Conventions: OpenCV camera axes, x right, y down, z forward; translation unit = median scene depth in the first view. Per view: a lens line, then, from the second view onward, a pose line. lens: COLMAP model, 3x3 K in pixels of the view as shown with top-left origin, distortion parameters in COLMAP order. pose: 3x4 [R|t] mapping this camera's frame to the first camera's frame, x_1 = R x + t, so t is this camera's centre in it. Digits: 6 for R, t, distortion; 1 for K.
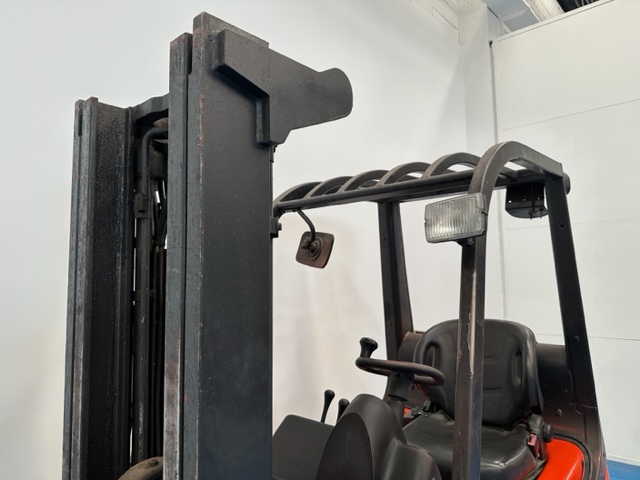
lens RADIAL K [[454.9, 0, 323.5], [0, 454.9, 234.1], [0, 0, 1]] dist [0.040646, -0.056807]
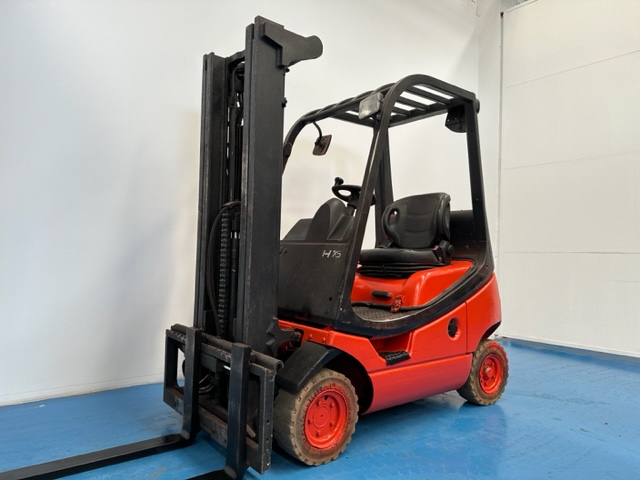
lens RADIAL K [[454.9, 0, 318.7], [0, 454.9, 244.8], [0, 0, 1]] dist [0.040646, -0.056807]
pose [[0.988498, 0.038830, -0.146165, 0.373317], [-0.028722, 0.997089, 0.070636, 0.460947], [0.148482, -0.065625, 0.986735, -1.181915]]
